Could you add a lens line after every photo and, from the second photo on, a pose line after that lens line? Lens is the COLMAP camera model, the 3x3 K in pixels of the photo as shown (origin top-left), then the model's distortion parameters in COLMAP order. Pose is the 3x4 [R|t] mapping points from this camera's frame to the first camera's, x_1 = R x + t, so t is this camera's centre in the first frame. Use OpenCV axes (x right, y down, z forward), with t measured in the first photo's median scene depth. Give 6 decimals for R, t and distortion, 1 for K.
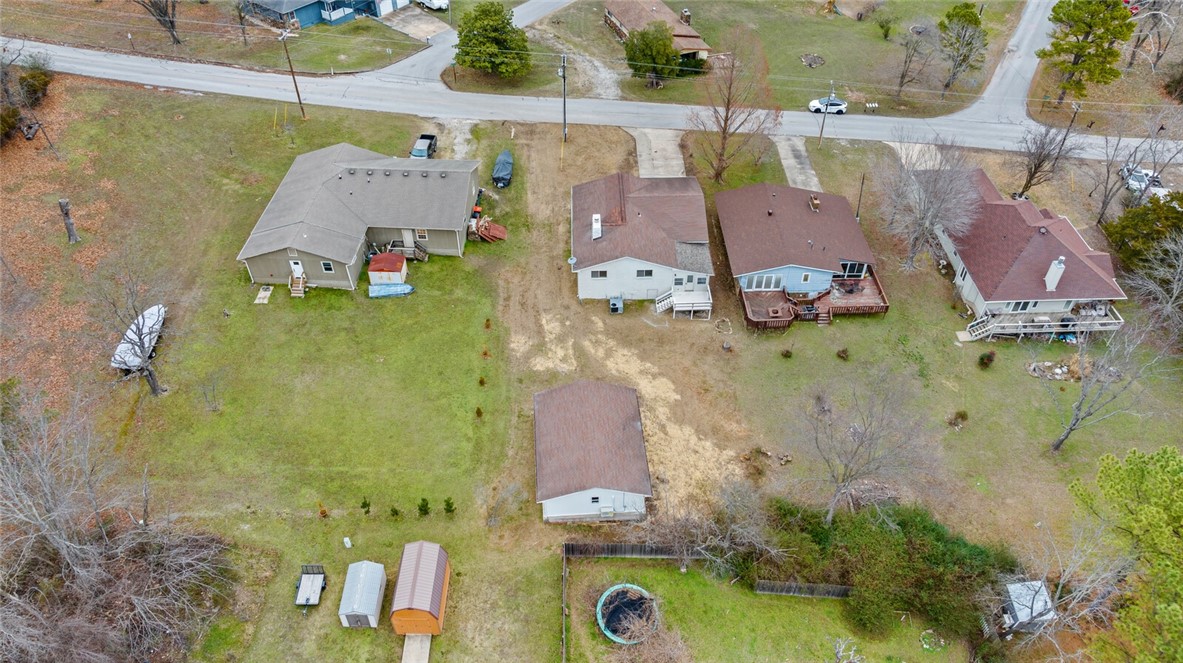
lens RADIAL K [[823.5, 0, 591.5], [0, 823.5, 331.5], [0, 0, 1]] dist [-0.017952, 0.002964]
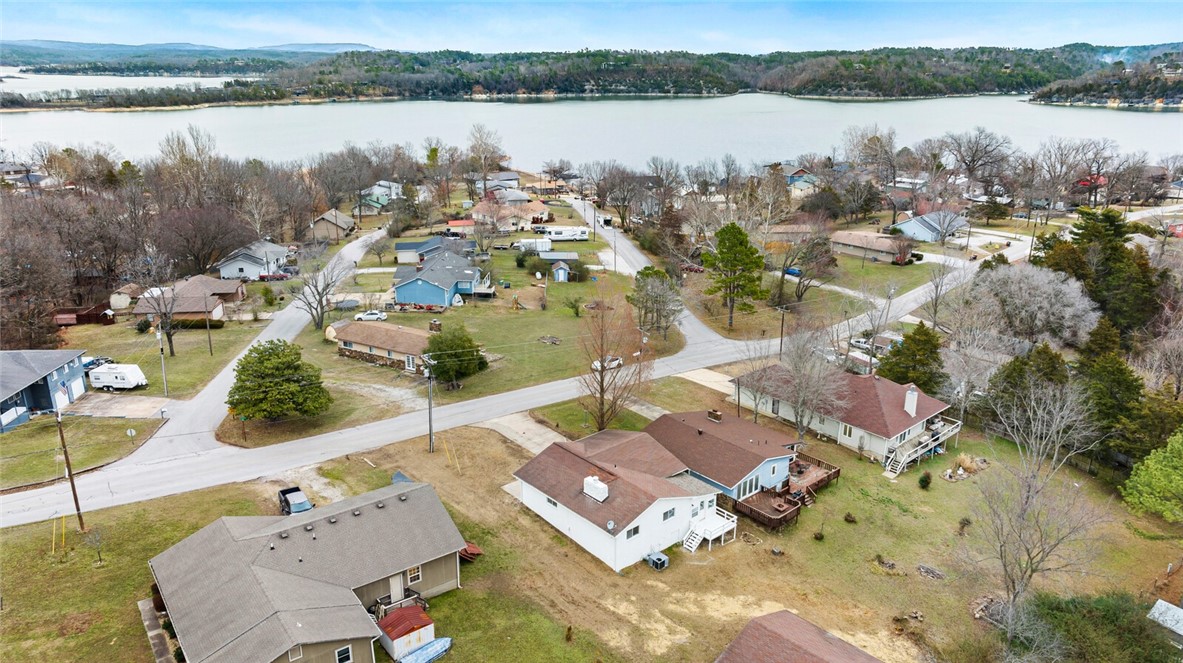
lens RADIAL K [[833.2, 0, 591.5], [0, 833.2, 331.5], [0, 0, 1]] dist [0.005009, 0.026842]
pose [[0.769299, -0.199582, 0.606915, -0.508054], [0.440756, 0.853487, -0.278017, -0.023967], [-0.462507, 0.481380, 0.744554, 0.247061]]
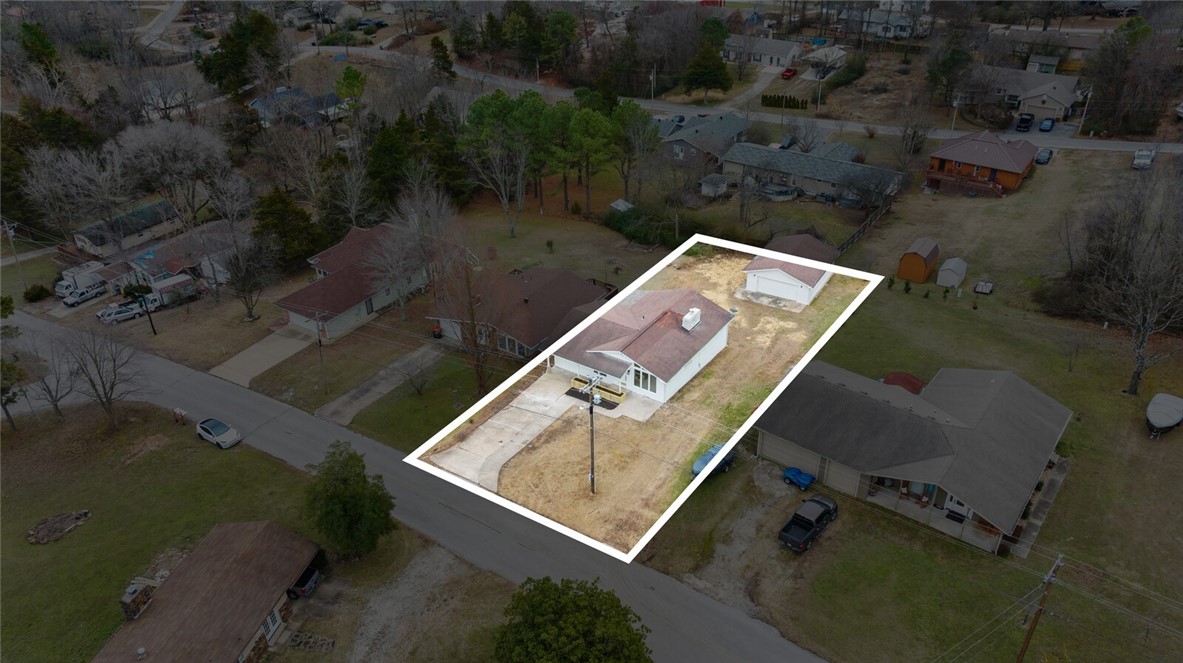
lens RADIAL K [[823.5, 0, 591.5], [0, 823.5, 331.5], [0, 0, 1]] dist [-0.017952, 0.002964]
pose [[-0.815973, -0.292559, 0.498595, -0.401428], [0.412541, 0.309505, 0.856748, -1.038655], [-0.404967, 0.904774, -0.131855, 1.192131]]
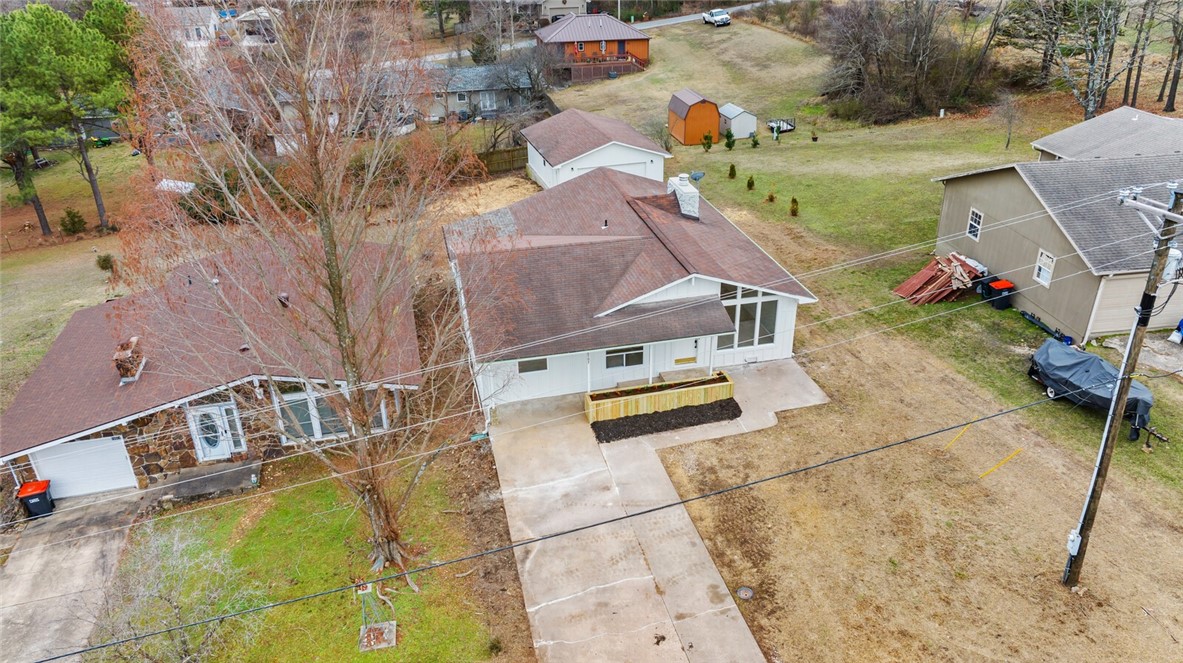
lens RADIAL K [[833.2, 0, 591.5], [0, 833.2, 331.5], [0, 0, 1]] dist [0.005009, 0.026842]
pose [[-0.979874, 0.103708, -0.170565, 0.153330], [-0.129315, 0.321140, 0.938161, -0.550003], [0.152070, 0.941336, -0.301265, 1.207129]]
